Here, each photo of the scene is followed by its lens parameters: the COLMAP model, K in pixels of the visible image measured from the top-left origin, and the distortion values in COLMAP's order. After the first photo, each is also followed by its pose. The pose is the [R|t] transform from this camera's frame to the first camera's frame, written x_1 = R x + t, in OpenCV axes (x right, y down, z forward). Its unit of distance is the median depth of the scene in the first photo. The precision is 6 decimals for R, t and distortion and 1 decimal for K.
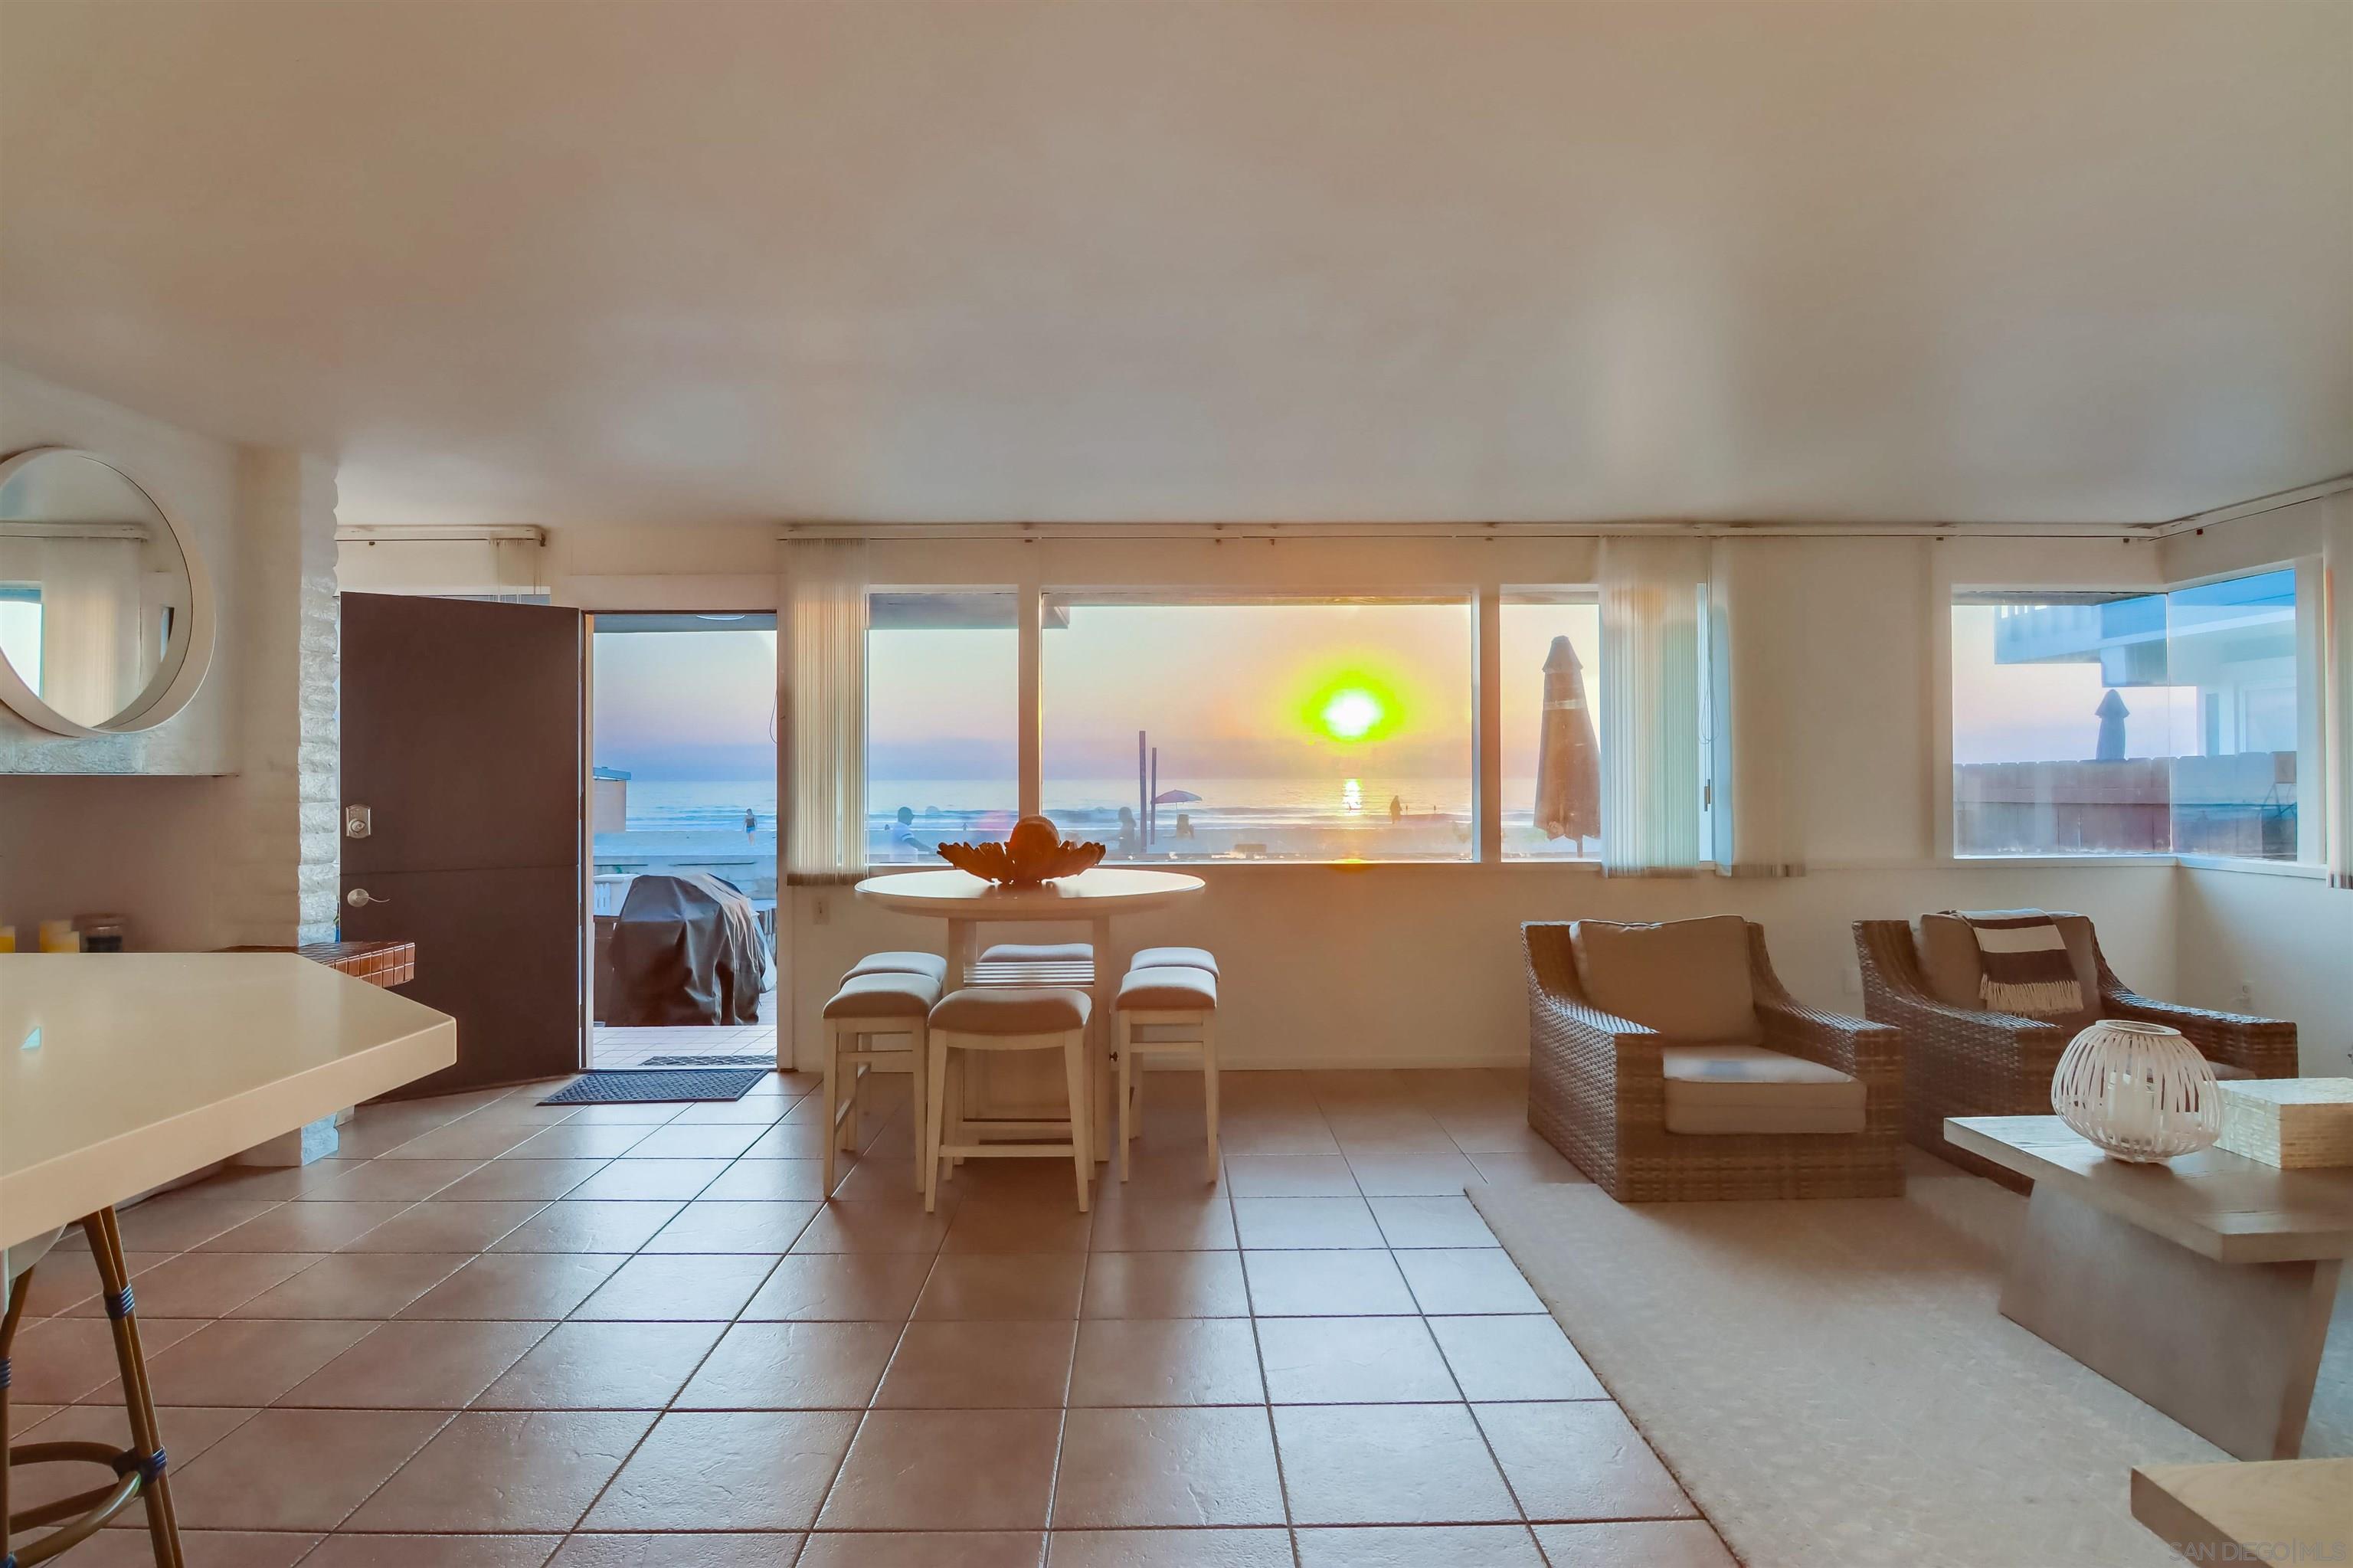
lens RADIAL K [[1218.6, 0, 1185.8], [0, 1218.6, 772.0], [0, 0, 1]] dist [0.002424, -0.014720]
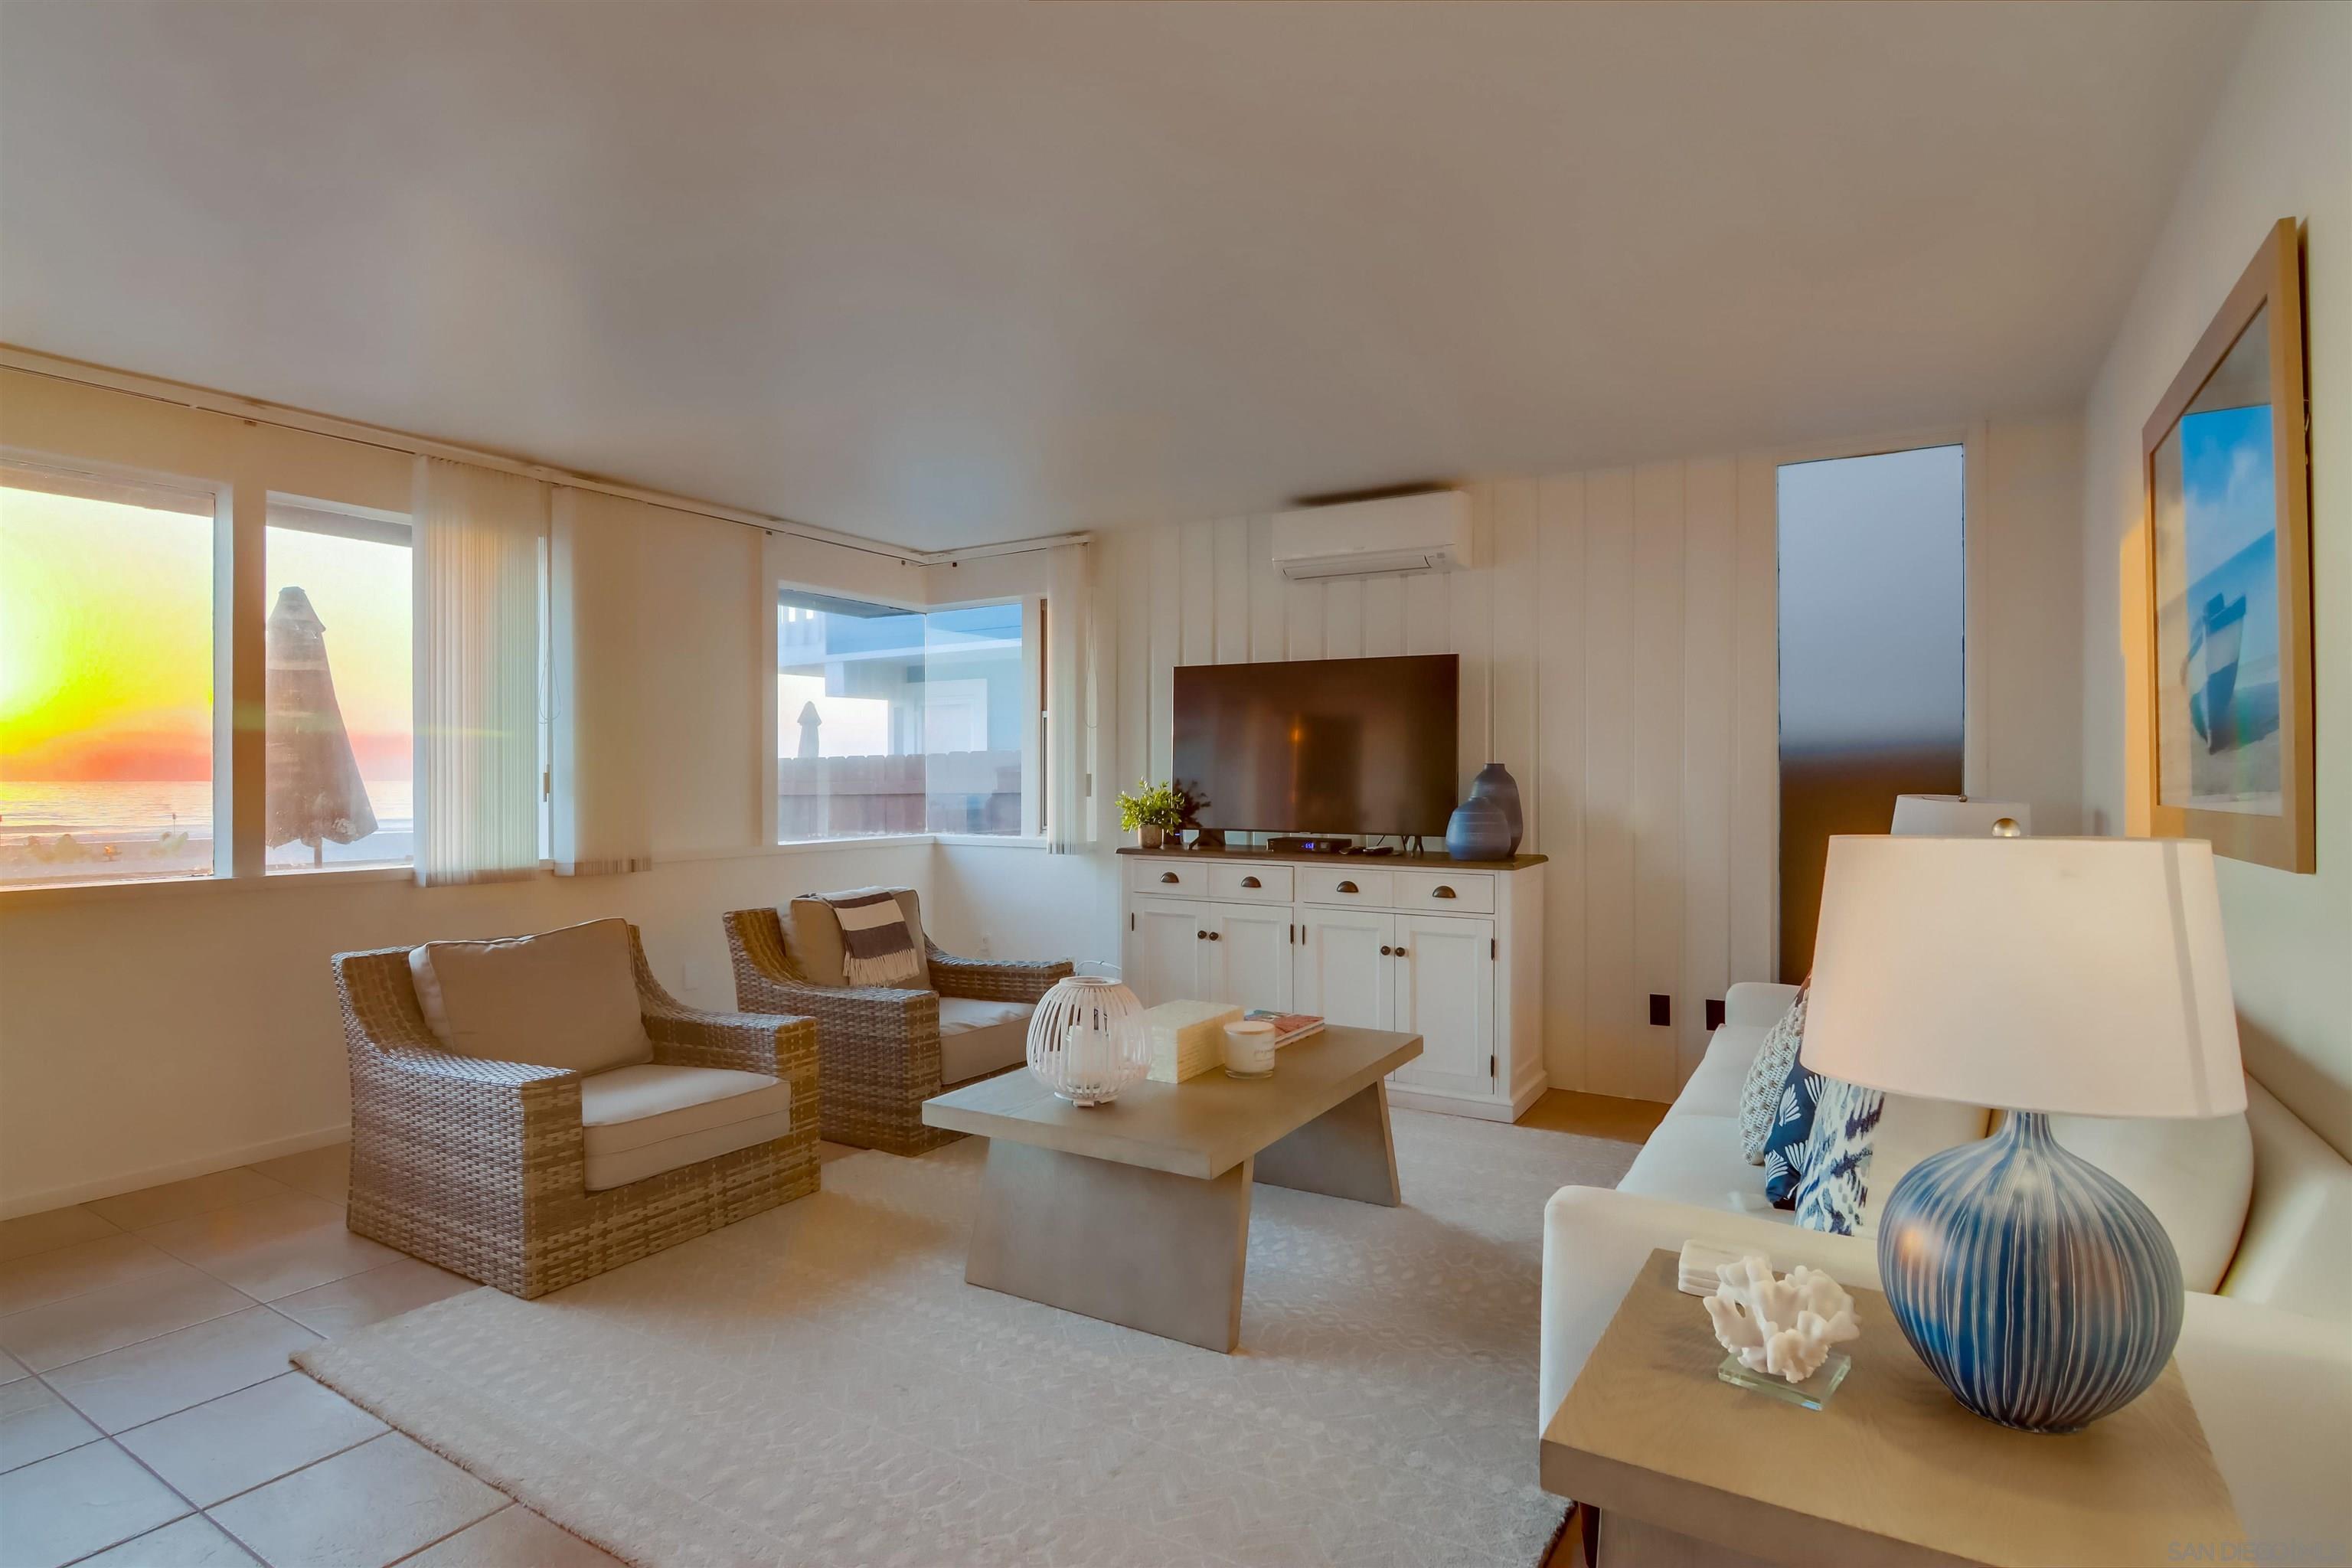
lens RADIAL K [[1198.1, 0, 1179.2], [0, 1198.1, 784.3], [0, 0, 1]] dist [-0.001494, -0.012874]
pose [[0.547091, 0.000017, 0.837073, -0.043258], [-0.006145, 0.999973, 0.003996, 0.016843], [-0.837050, -0.007330, 0.547077, 0.202037]]
